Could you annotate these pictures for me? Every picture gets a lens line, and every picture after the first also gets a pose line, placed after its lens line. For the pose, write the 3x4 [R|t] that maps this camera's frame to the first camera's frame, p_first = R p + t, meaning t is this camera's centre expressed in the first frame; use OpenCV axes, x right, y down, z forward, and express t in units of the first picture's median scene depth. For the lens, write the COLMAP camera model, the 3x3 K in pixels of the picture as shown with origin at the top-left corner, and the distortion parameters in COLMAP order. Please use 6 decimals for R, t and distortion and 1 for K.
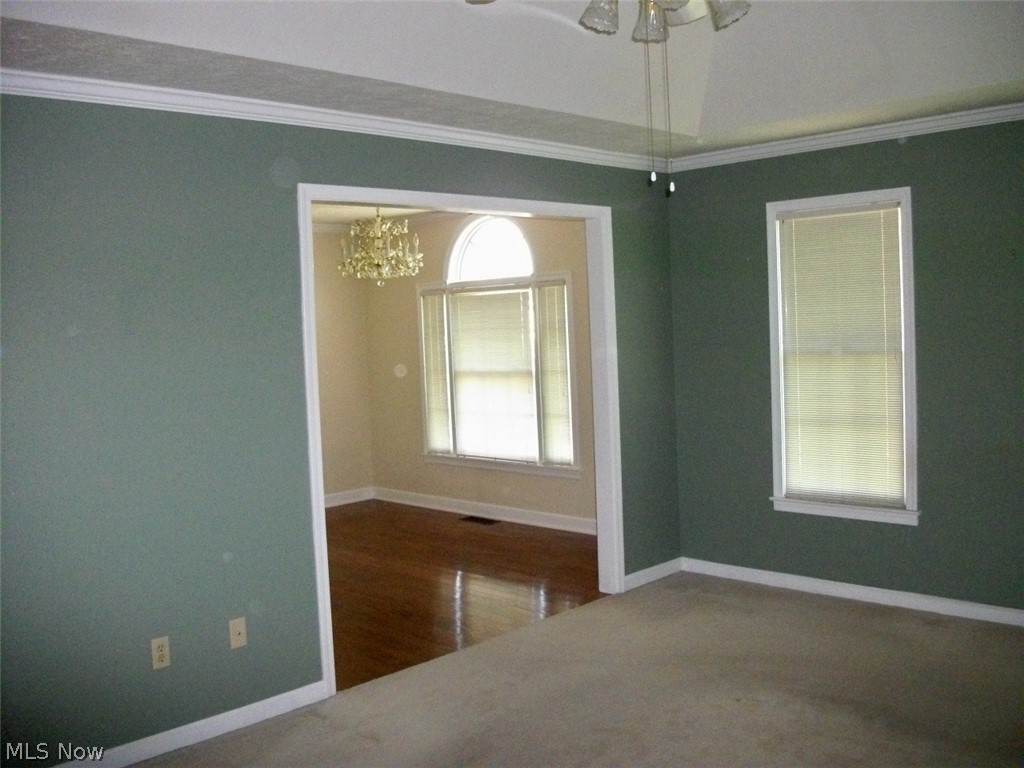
lens RADIAL K [[977.9, 0, 509.2], [0, 977.9, 385.9], [0, 0, 1]] dist [-0.127822, 0.000000]
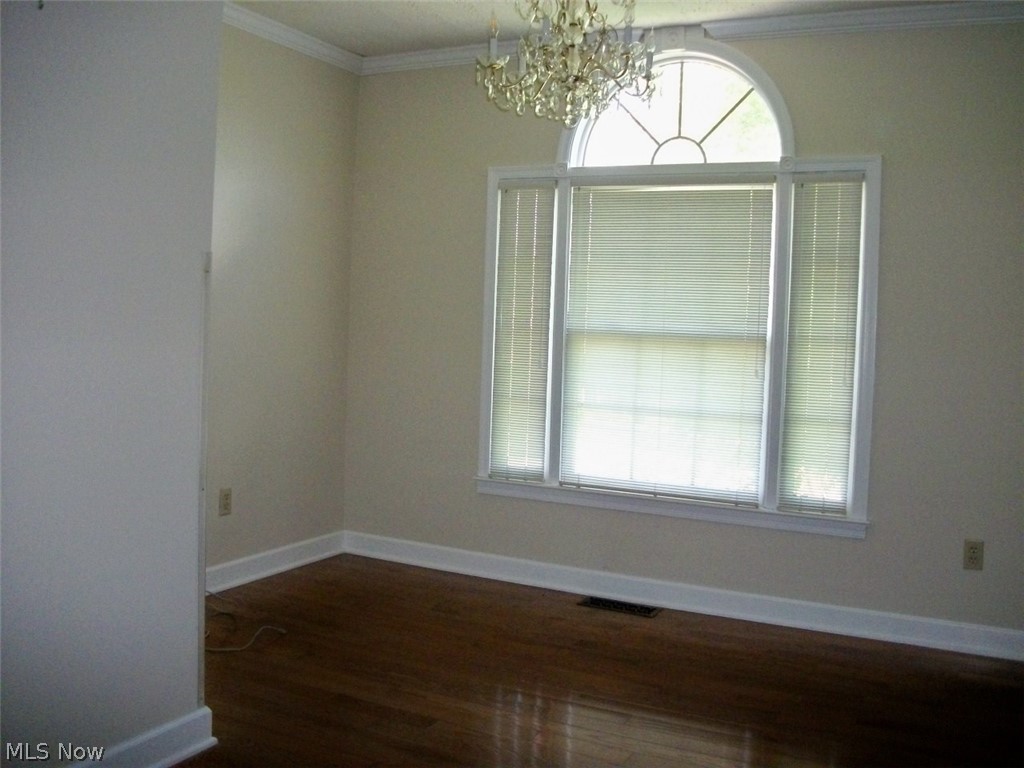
lens RADIAL K [[977.9, 0, 511.0], [0, 977.9, 383.4], [0, 0, 1]] dist [-0.127822, 0.000000]
pose [[0.945651, 0.062594, 0.319103, -0.265675], [-0.059902, 0.998037, -0.018255, 0.027803], [-0.319619, -0.001852, 0.947544, 0.508417]]
